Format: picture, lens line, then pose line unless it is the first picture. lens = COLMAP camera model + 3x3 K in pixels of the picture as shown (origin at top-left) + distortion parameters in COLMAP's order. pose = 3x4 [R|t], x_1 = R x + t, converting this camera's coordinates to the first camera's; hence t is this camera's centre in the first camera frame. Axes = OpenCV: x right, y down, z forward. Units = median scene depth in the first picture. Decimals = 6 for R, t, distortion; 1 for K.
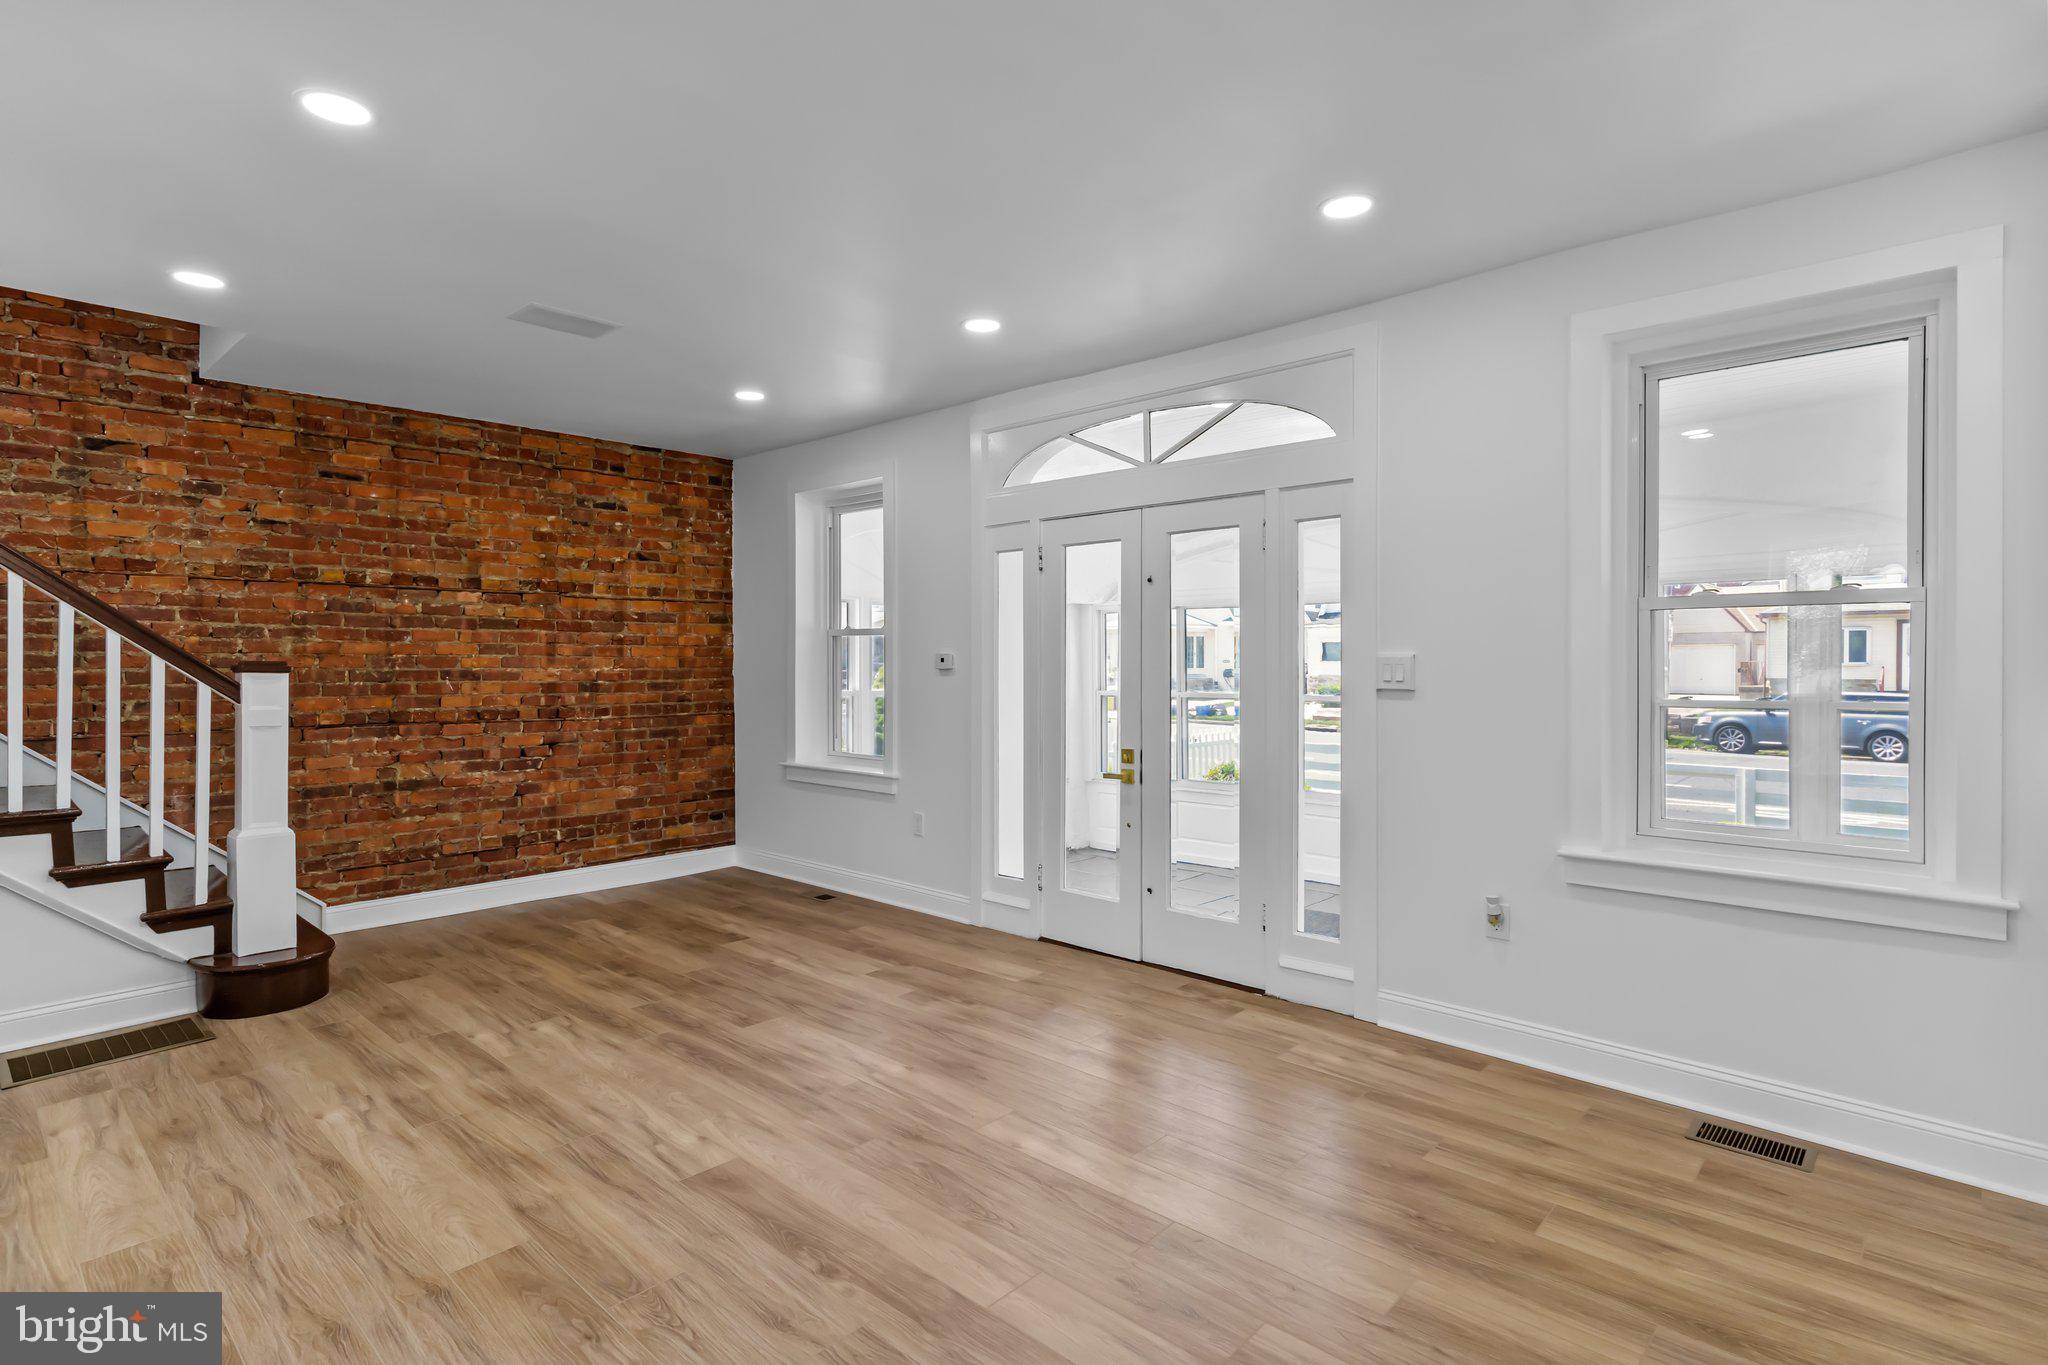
lens RADIAL K [[1016.9, 0, 1023.3], [0, 1016.9, 668.3], [0, 0, 1]] dist [0.003132, 0.001040]
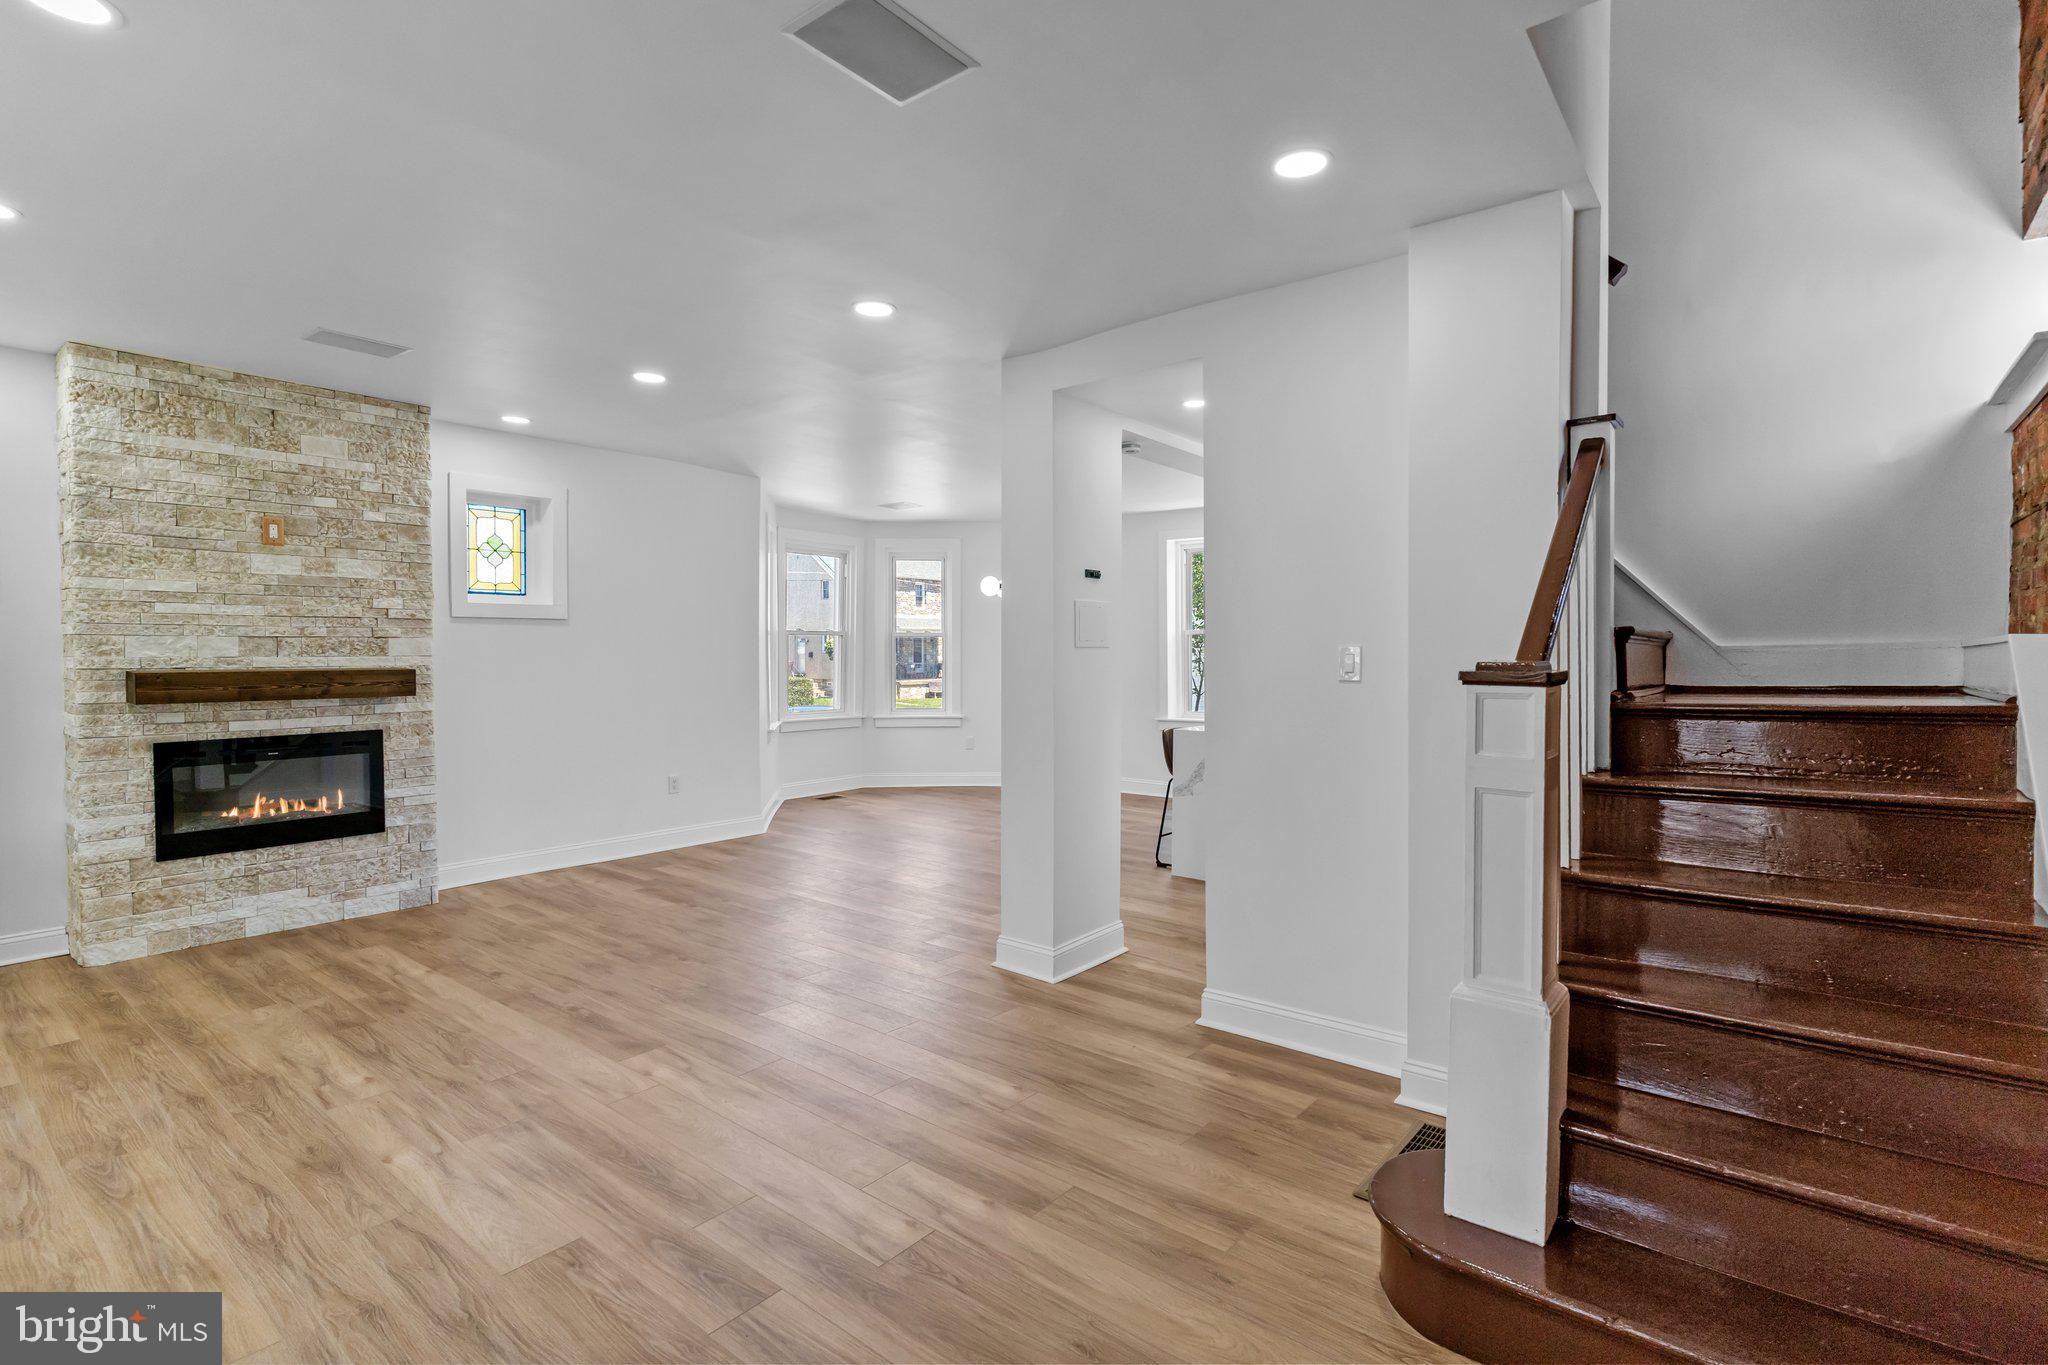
lens RADIAL K [[979.9, 0, 1037.3], [0, 979.9, 668.9], [0, 0, 1]] dist [0.006956, -0.002372]
pose [[-0.997672, 0.002921, -0.068137, -0.365847], [0.001106, 0.999644, 0.026657, -0.012349], [0.068191, 0.026520, -0.997320, 1.144054]]
